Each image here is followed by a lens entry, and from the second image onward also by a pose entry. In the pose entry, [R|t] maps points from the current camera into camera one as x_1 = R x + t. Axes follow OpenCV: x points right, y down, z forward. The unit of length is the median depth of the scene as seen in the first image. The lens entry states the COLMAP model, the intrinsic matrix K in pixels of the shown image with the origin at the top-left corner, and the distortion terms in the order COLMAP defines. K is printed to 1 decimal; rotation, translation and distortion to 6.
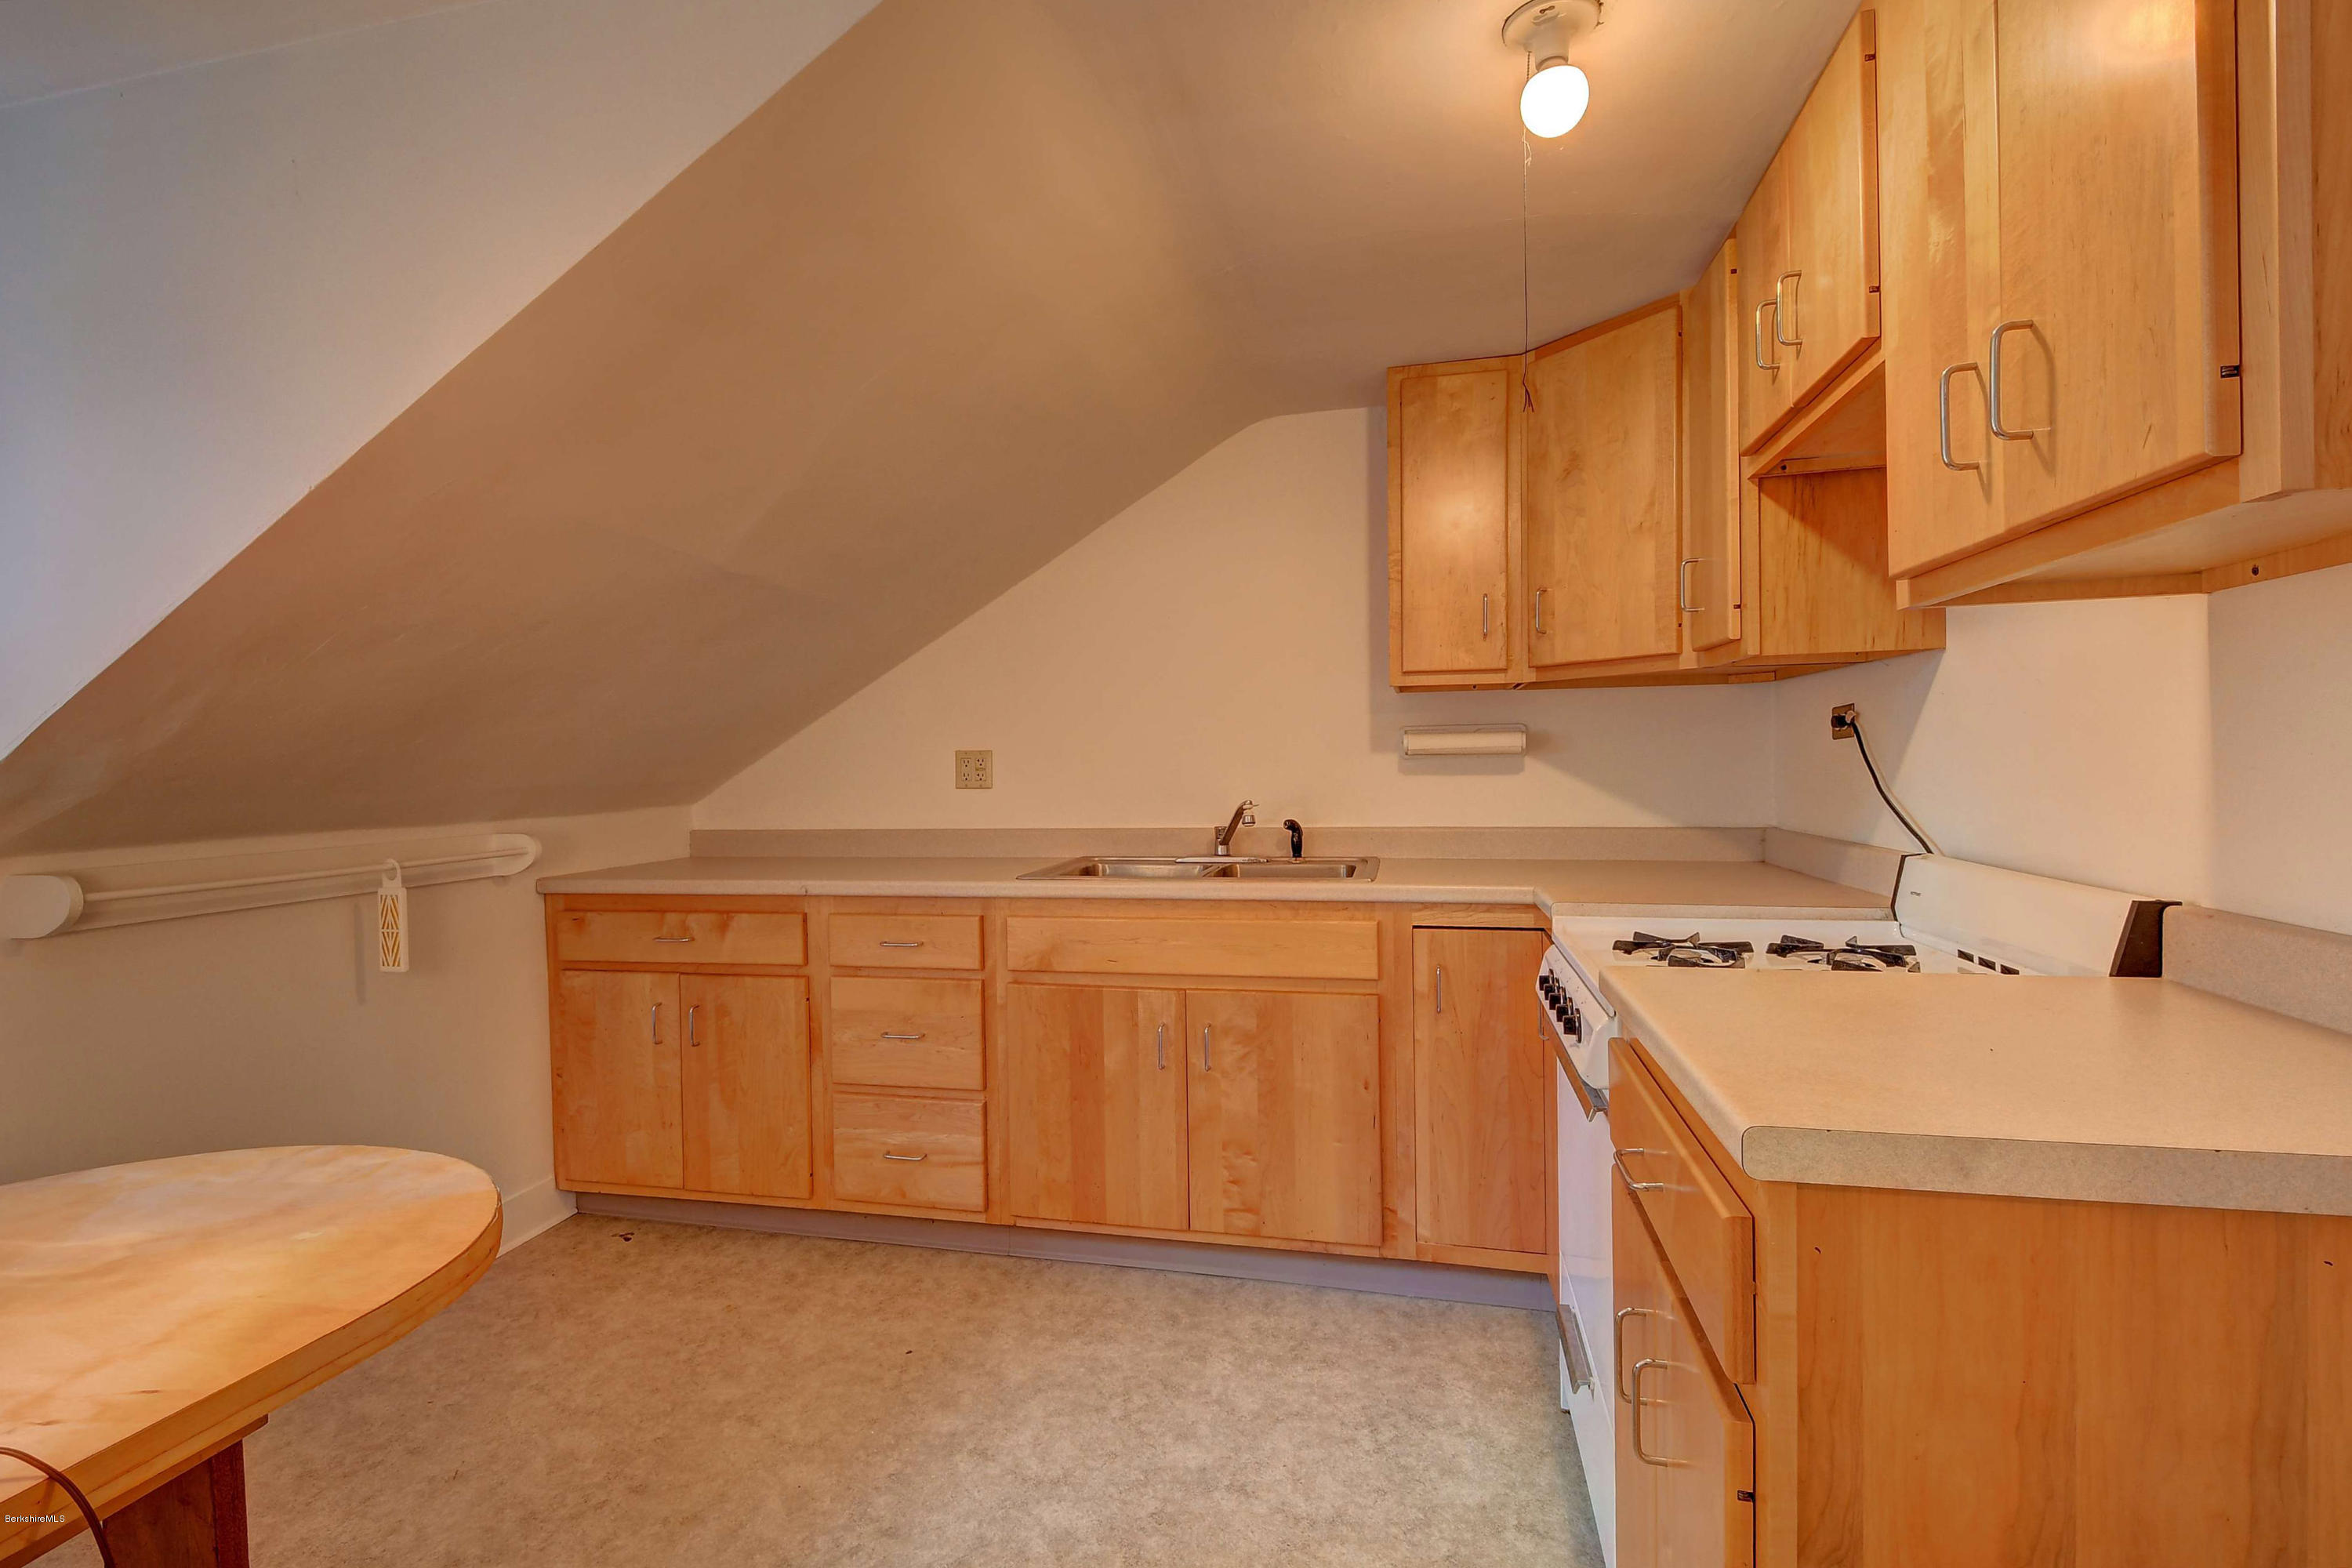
lens RADIAL K [[1069.7, 0, 1171.5], [0, 1069.7, 787.7], [0, 0, 1]] dist [0.004314, -0.000567]
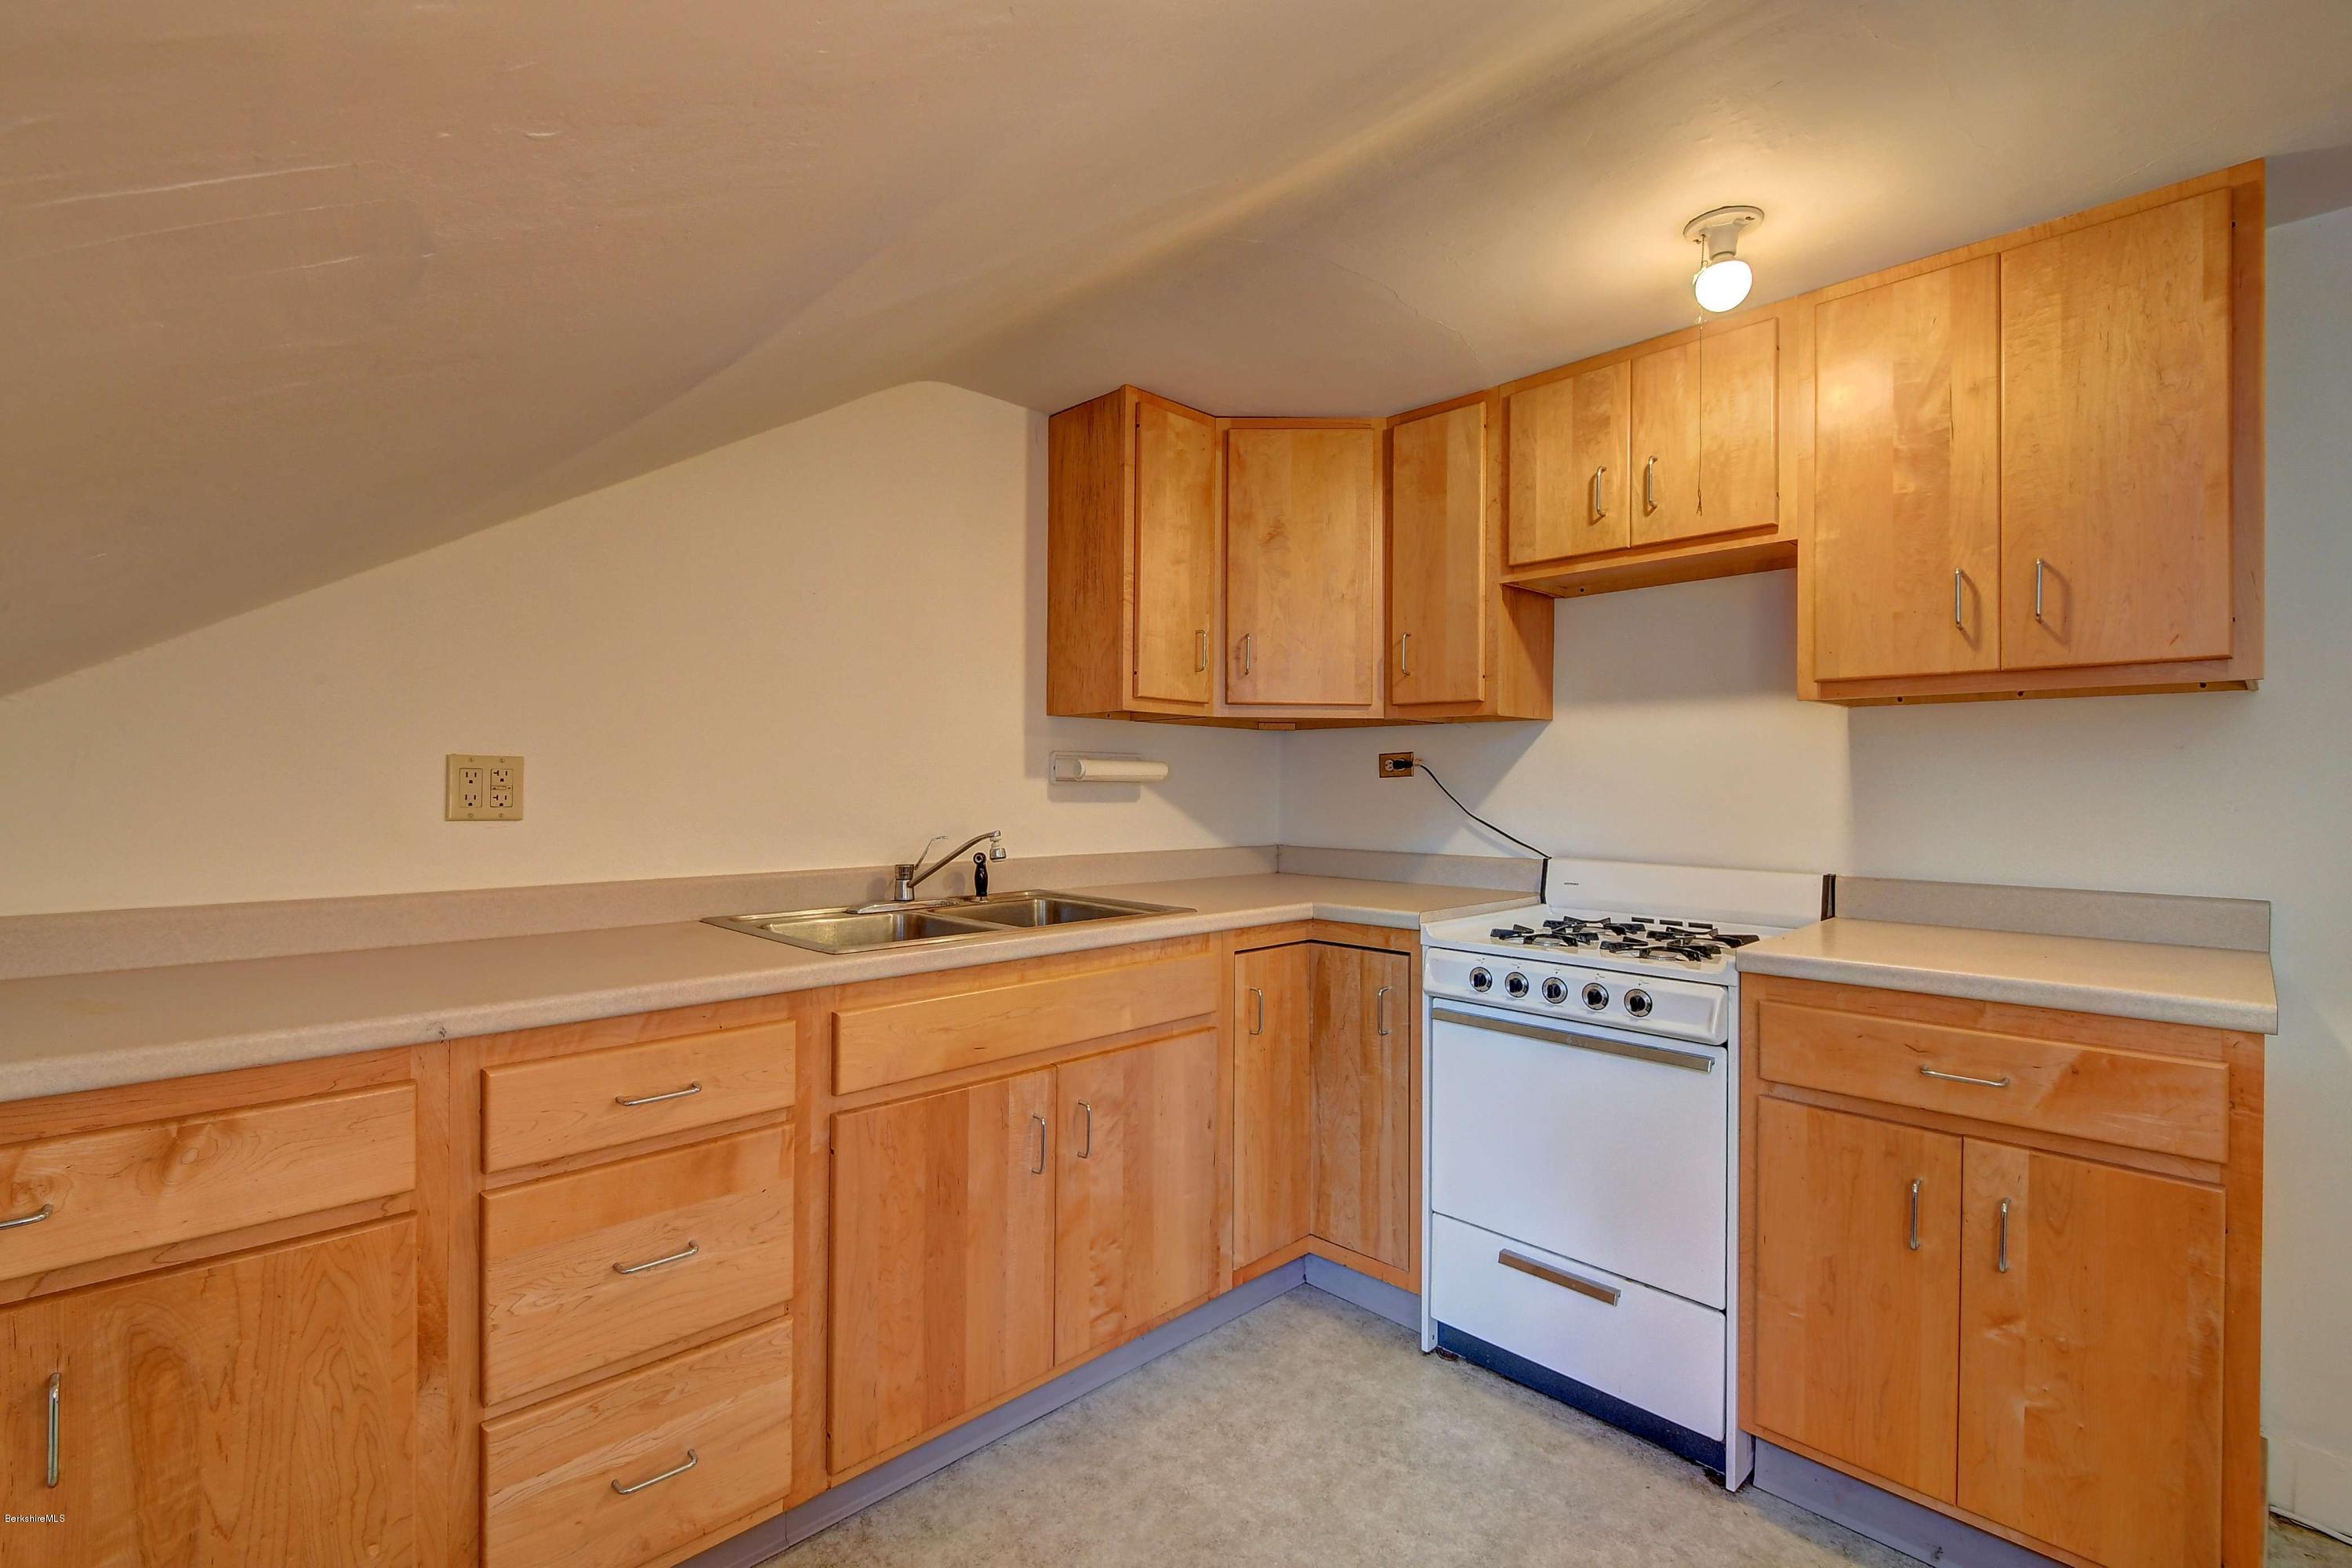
lens RADIAL K [[1015.2, 0, 1172.1], [0, 1015.2, 778.4], [0, 0, 1]] dist [-0.001840, -0.000236]
pose [[0.559282, 0.025200, 0.828595, -0.576390], [0.005632, 0.999399, -0.034197, -0.001506], [-0.828959, 0.023792, 0.558804, 0.490333]]
